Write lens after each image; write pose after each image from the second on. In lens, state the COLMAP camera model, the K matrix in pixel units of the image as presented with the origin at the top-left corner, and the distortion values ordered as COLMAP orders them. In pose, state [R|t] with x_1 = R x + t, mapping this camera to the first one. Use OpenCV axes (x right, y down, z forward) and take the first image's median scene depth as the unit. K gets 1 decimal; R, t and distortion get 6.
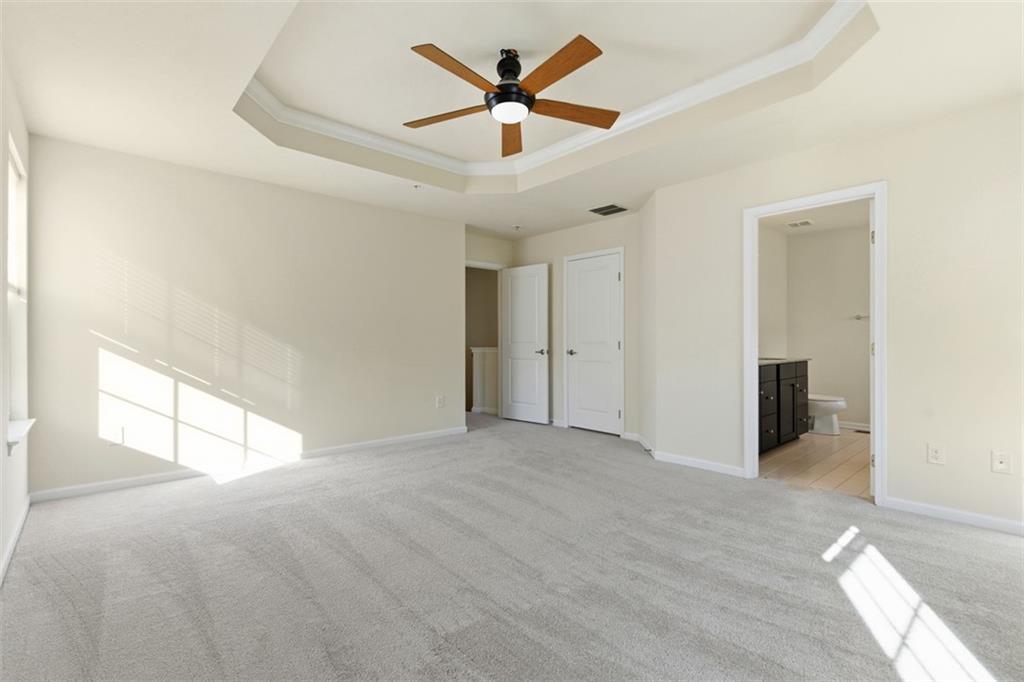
lens RADIAL K [[473.1, 0, 511.4], [0, 473.1, 341.0], [0, 0, 1]] dist [0.001327, 0.000805]
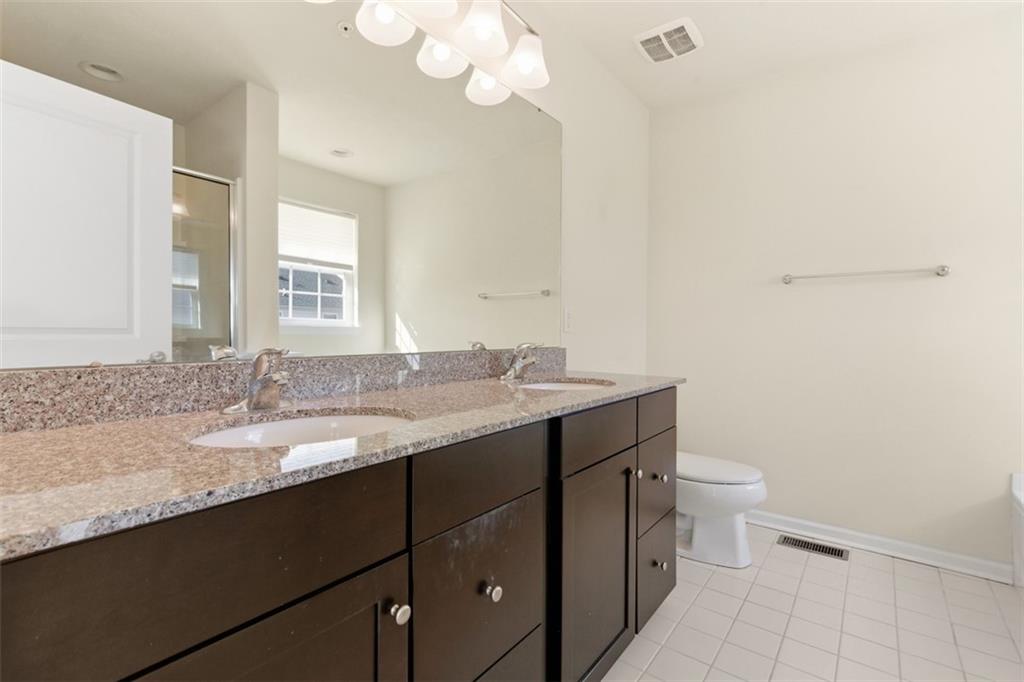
lens RADIAL K [[473.1, 0, 511.4], [0, 473.1, 335.9], [0, 0, 1]] dist [0.001327, 0.000805]
pose [[0.984239, -0.003985, 0.176797, 0.425988], [0.000251, 0.999777, 0.021136, -0.003542], [-0.176842, -0.020759, 0.984020, 0.648751]]
